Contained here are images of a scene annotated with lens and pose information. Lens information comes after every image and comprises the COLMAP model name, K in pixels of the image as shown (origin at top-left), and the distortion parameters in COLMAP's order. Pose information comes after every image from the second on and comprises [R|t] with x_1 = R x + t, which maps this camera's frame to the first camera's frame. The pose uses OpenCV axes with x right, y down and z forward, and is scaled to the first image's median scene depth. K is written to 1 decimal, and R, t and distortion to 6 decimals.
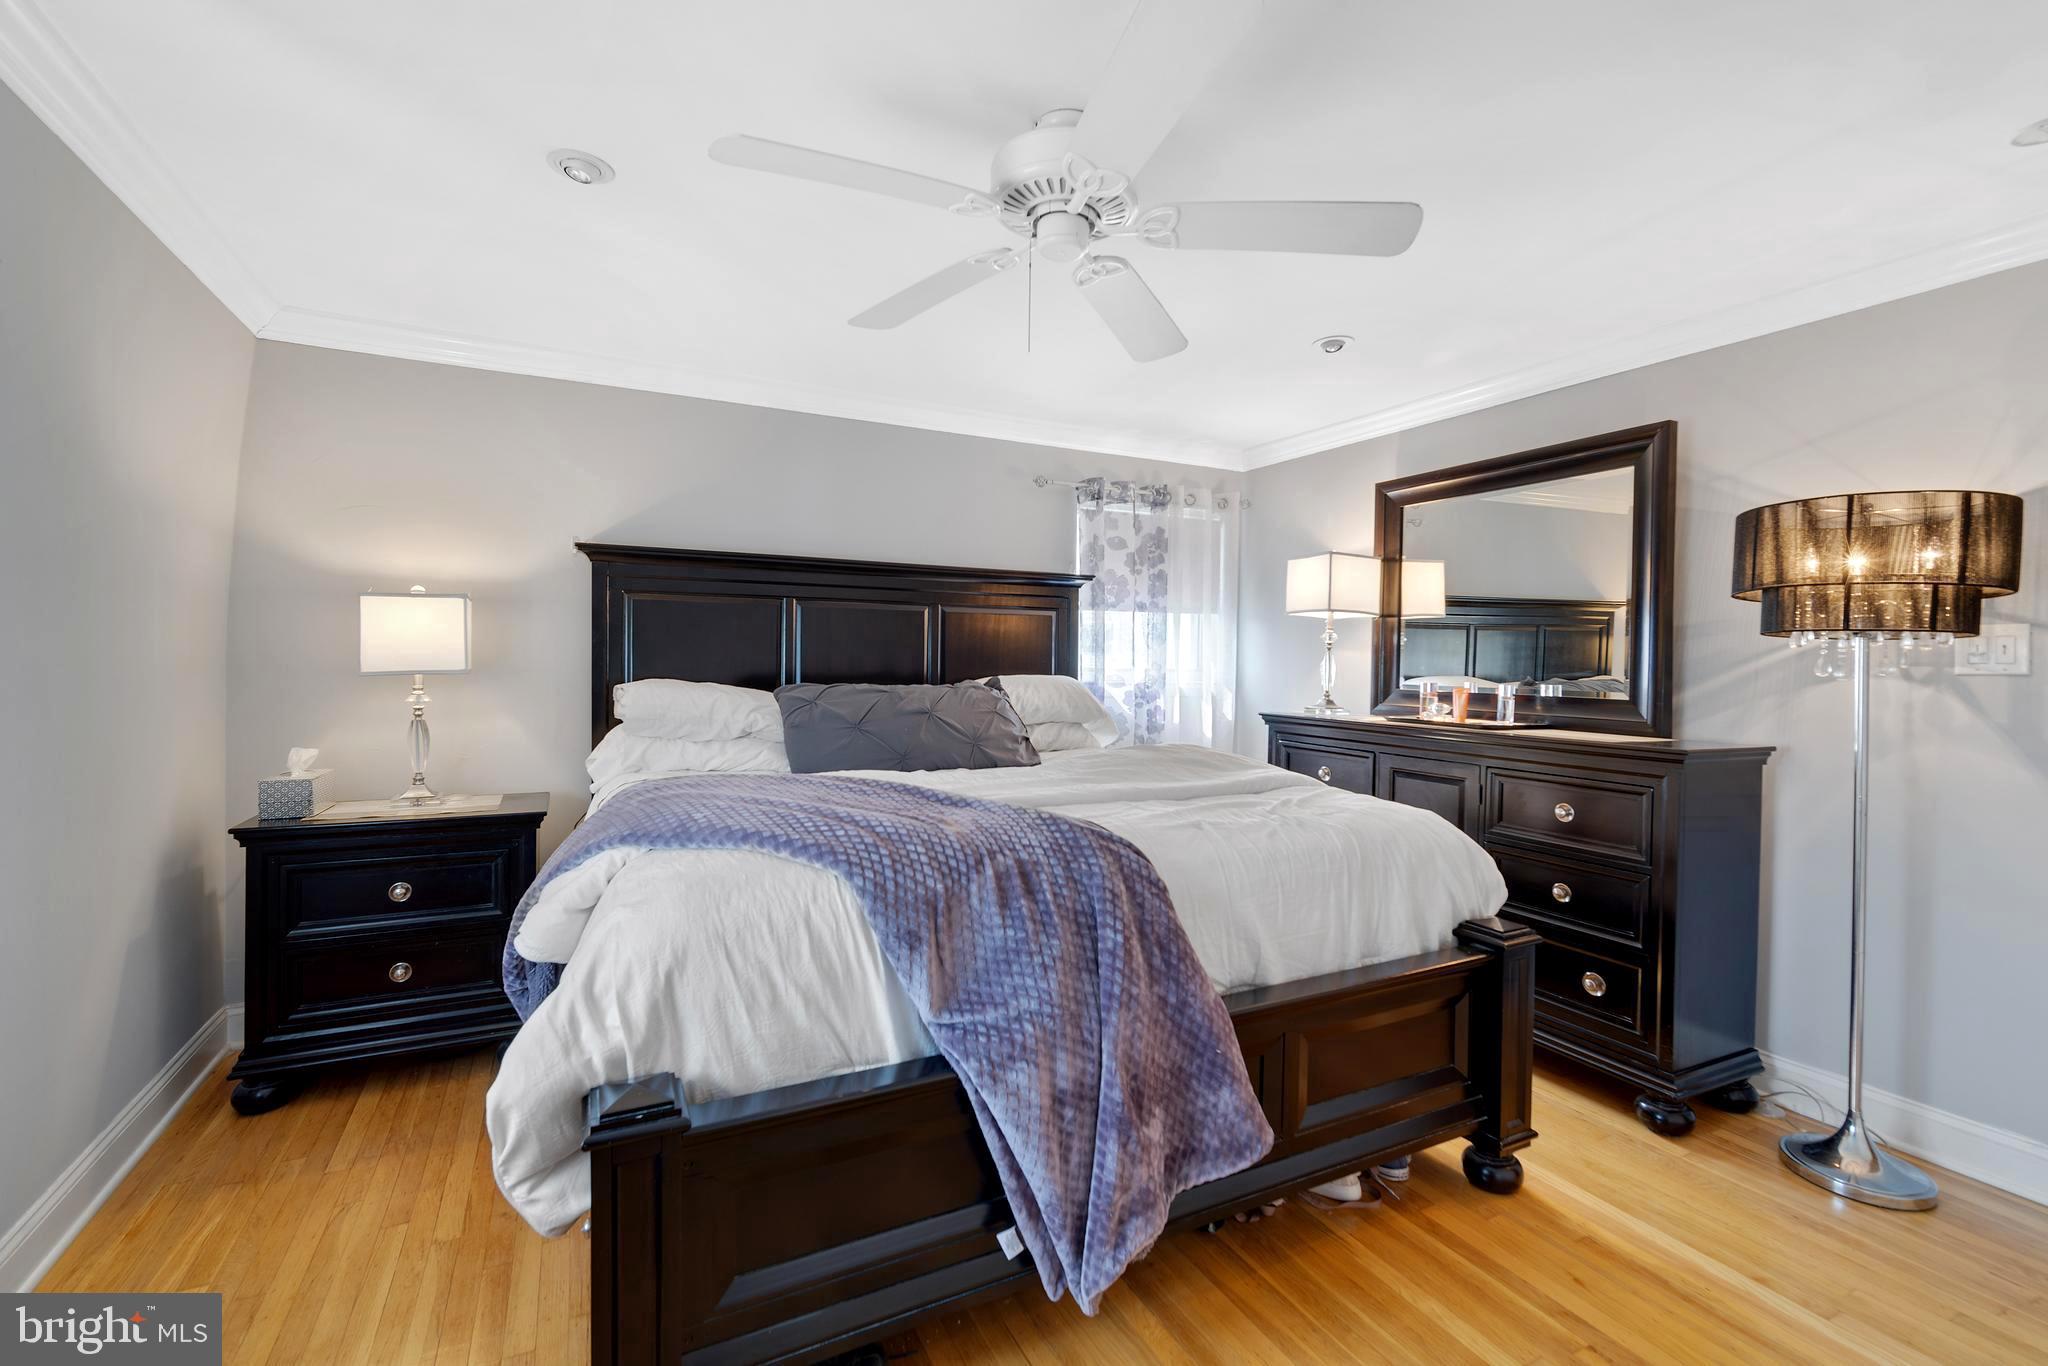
lens RADIAL K [[875.7, 0, 1014.6], [0, 875.7, 662.8], [0, 0, 1]] dist [0.000235, 0.000812]
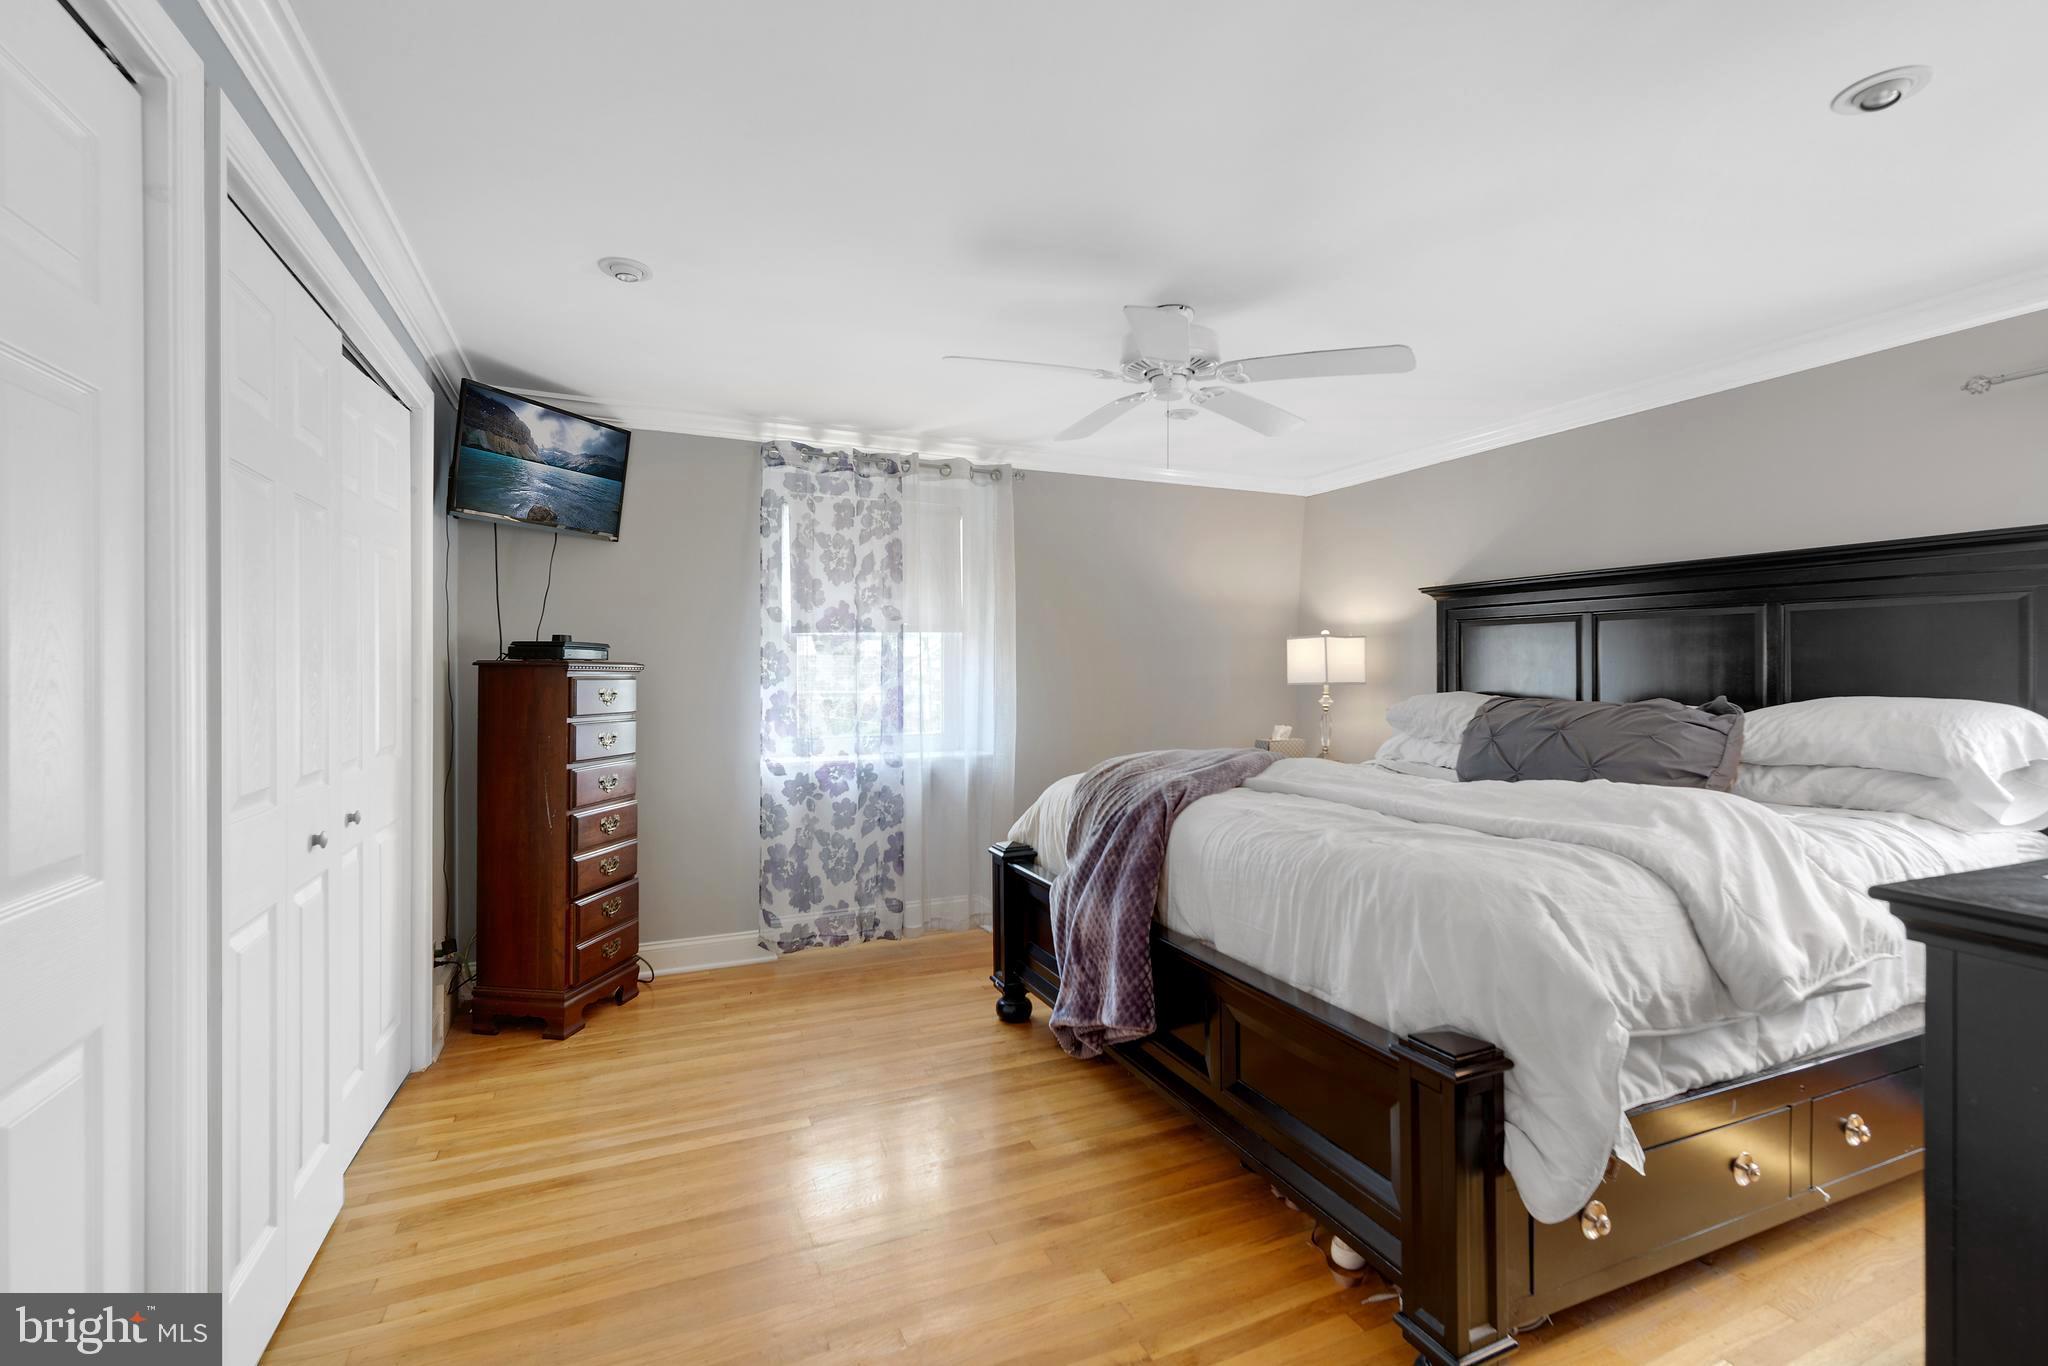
lens RADIAL K [[914.8, 0, 1034.9], [0, 914.8, 667.7], [0, 0, 1]] dist [0.009126, -0.000224]
pose [[-0.041147, -0.012247, -0.999078, 1.333210], [-0.013553, 0.999840, -0.011698, 0.010235], [0.999061, 0.013059, -0.041306, 0.704650]]
